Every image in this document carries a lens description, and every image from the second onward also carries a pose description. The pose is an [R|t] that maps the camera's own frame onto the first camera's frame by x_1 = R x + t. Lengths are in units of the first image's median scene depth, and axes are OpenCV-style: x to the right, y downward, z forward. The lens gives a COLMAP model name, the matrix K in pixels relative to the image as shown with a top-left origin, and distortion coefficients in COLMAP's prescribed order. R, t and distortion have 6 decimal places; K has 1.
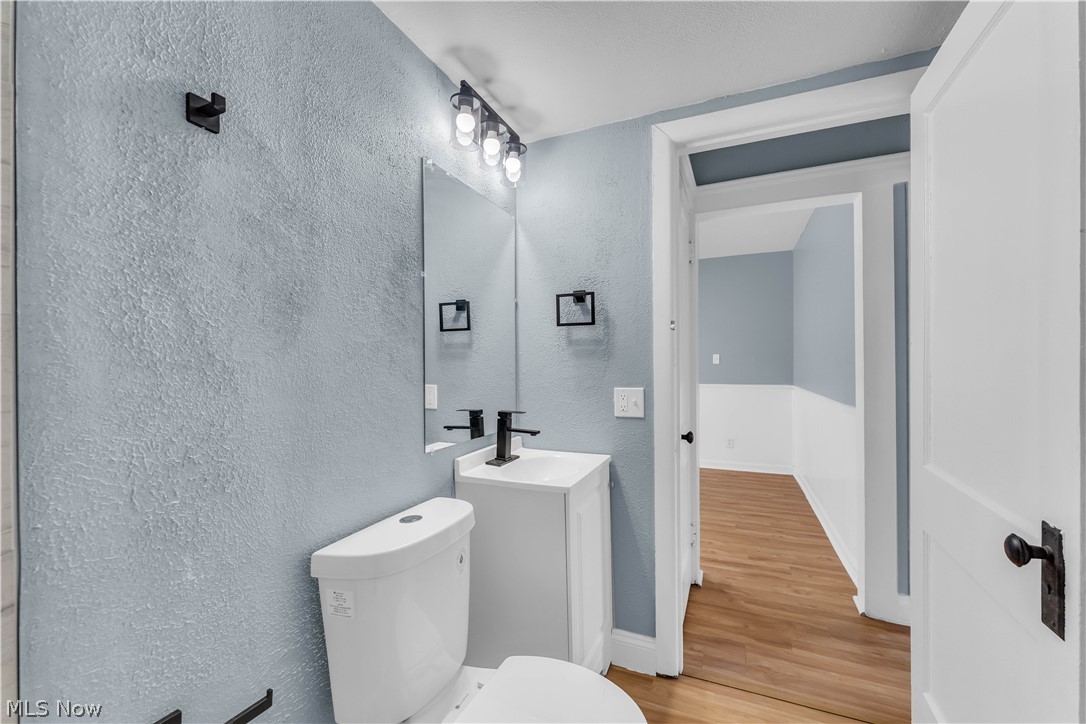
lens RADIAL K [[435.4, 0, 544.5], [0, 435.4, 366.6], [0, 0, 1]] dist [-0.001641, -0.000057]
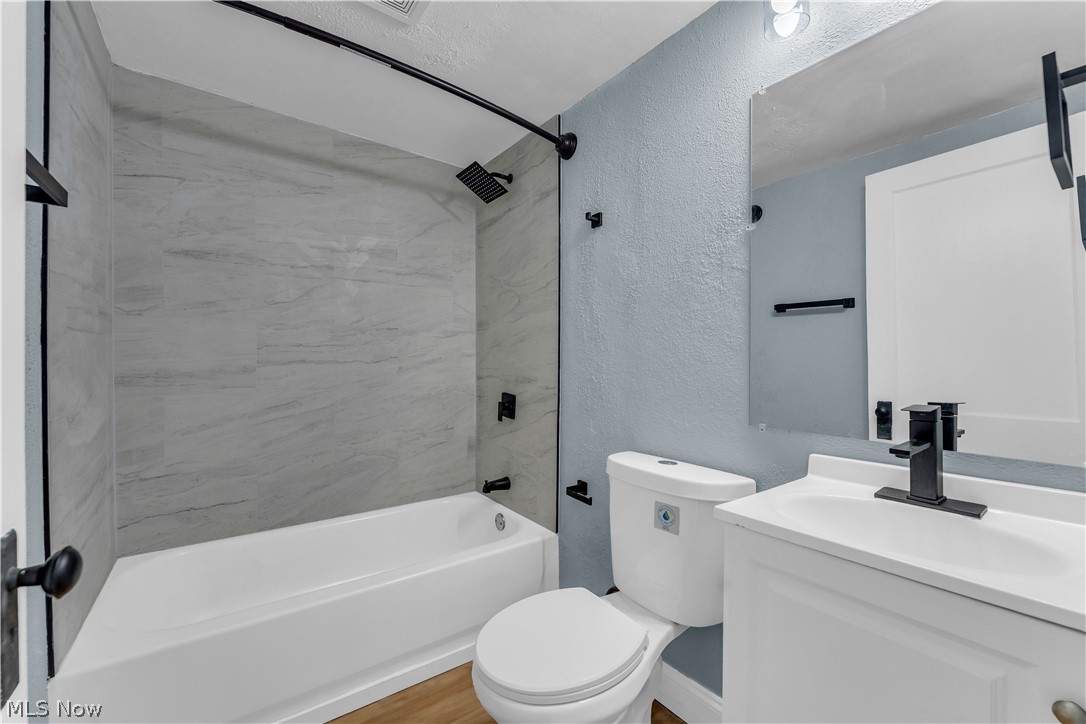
lens RADIAL K [[435.4, 0, 544.8], [0, 435.4, 357.0], [0, 0, 1]] dist [-0.001641, -0.000057]
pose [[-0.489610, 0.009038, -0.871895, 0.880053], [0.005080, 0.999959, 0.007512, 0.058130], [0.871927, -0.000751, -0.489636, 1.303154]]
